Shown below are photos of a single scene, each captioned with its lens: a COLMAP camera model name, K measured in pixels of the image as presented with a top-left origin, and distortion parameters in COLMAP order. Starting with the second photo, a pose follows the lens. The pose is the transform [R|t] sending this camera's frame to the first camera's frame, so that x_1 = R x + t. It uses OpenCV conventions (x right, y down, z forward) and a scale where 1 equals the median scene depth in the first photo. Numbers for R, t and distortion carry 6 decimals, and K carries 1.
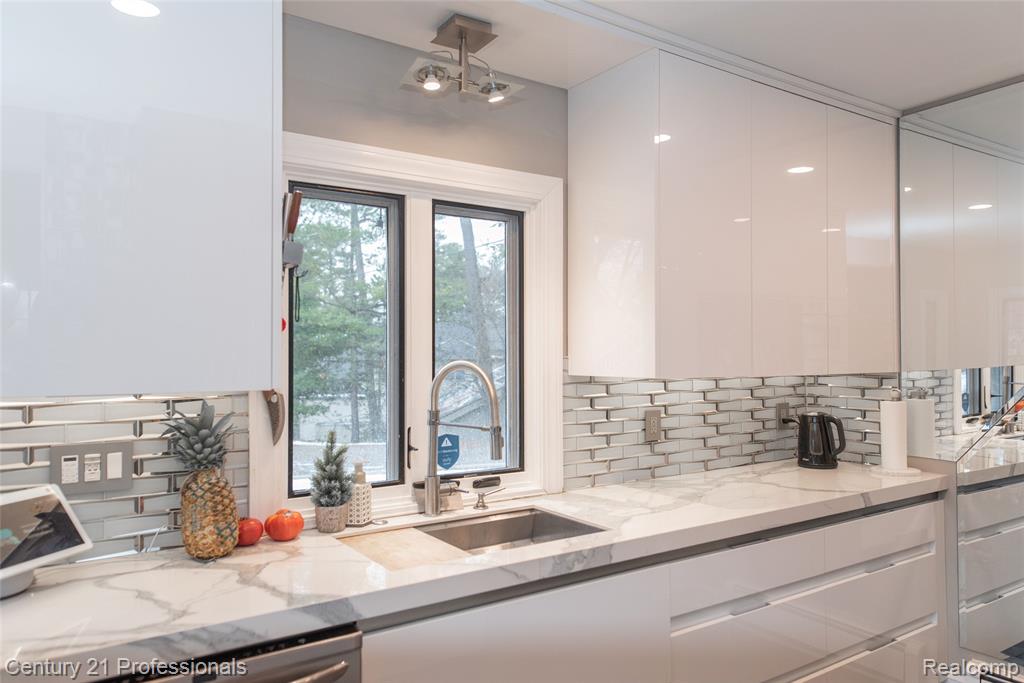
lens RADIAL K [[721.8, 0, 518.6], [0, 721.8, 345.3], [0, 0, 1]] dist [-0.014915, 0.056890]
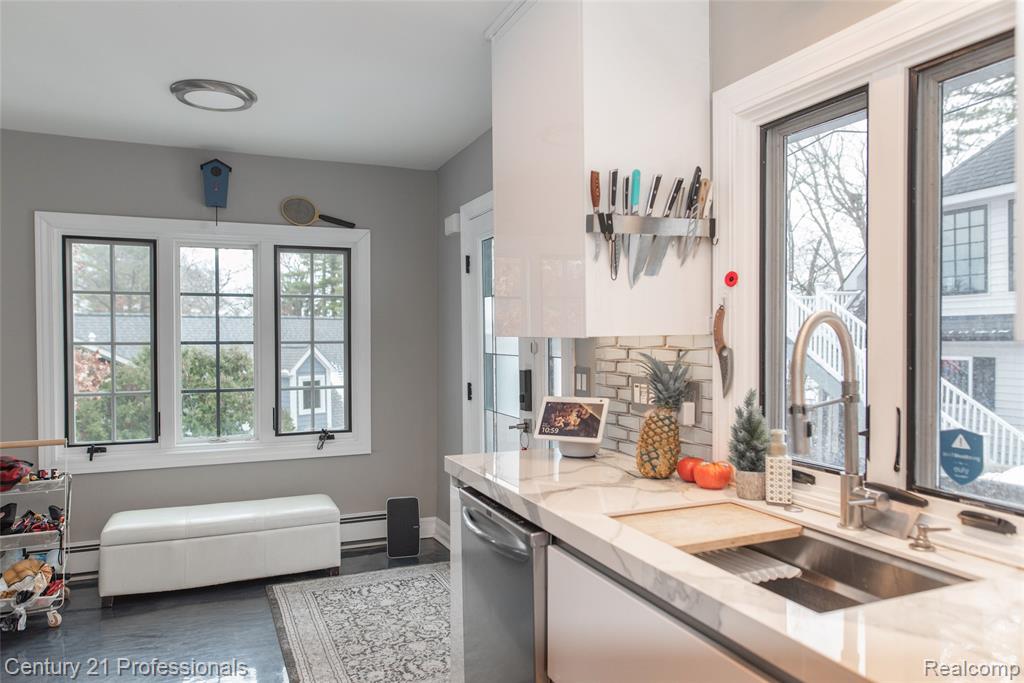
lens RADIAL K [[721.8, 0, 518.6], [0, 721.8, 345.3], [0, 0, 1]] dist [-0.014915, 0.056890]
pose [[-0.179576, 0.023120, -0.983472, 0.709760], [0.015229, 0.999669, 0.020720, 0.035840], [0.983626, -0.011257, -0.179868, 0.872811]]
